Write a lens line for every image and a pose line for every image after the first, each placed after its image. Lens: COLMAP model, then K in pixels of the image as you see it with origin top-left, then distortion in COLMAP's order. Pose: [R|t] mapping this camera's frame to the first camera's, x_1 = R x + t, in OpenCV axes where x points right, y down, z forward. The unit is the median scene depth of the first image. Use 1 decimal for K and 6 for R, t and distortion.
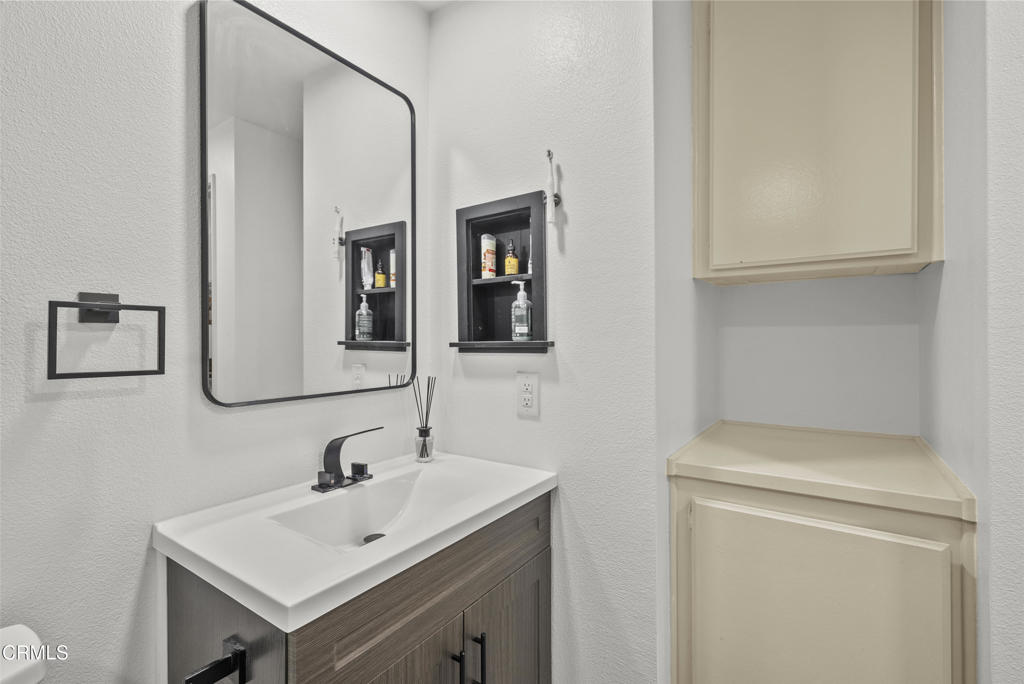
lens RADIAL K [[463.7, 0, 509.0], [0, 463.7, 337.7], [0, 0, 1]] dist [-0.000055, 0.000041]
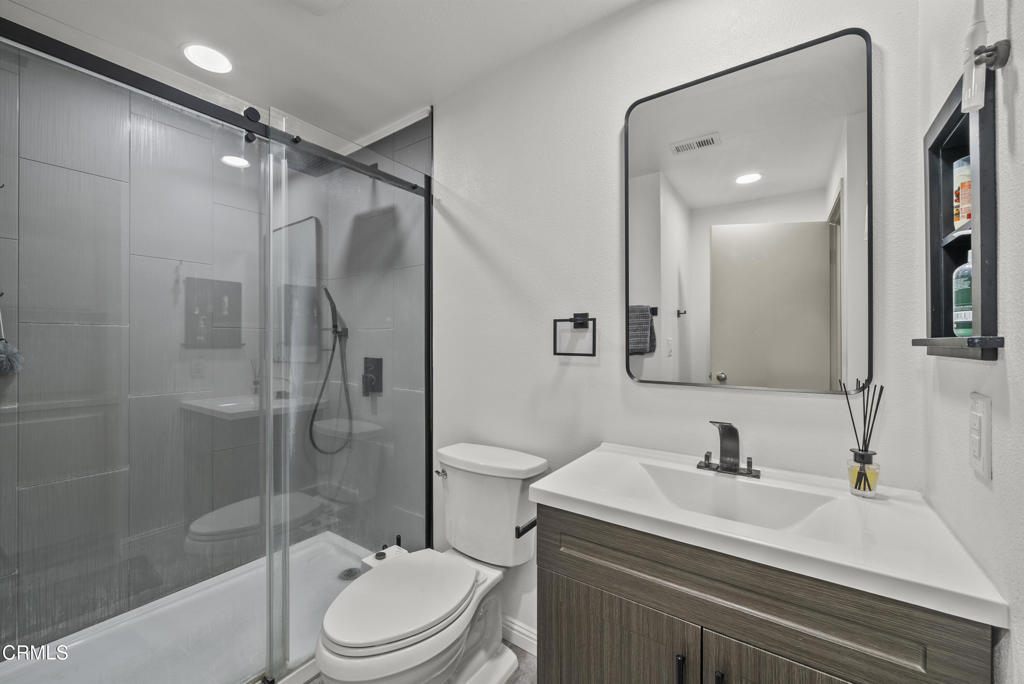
lens RADIAL K [[403.5, 0, 507.4], [0, 403.5, 339.3], [0, 0, 1]] dist [-0.000375, -0.000066]
pose [[-0.020652, 0.003147, -0.999782, 0.543444], [0.009591, 0.999950, 0.002950, 0.003928], [0.999741, -0.009528, -0.020681, 0.477799]]
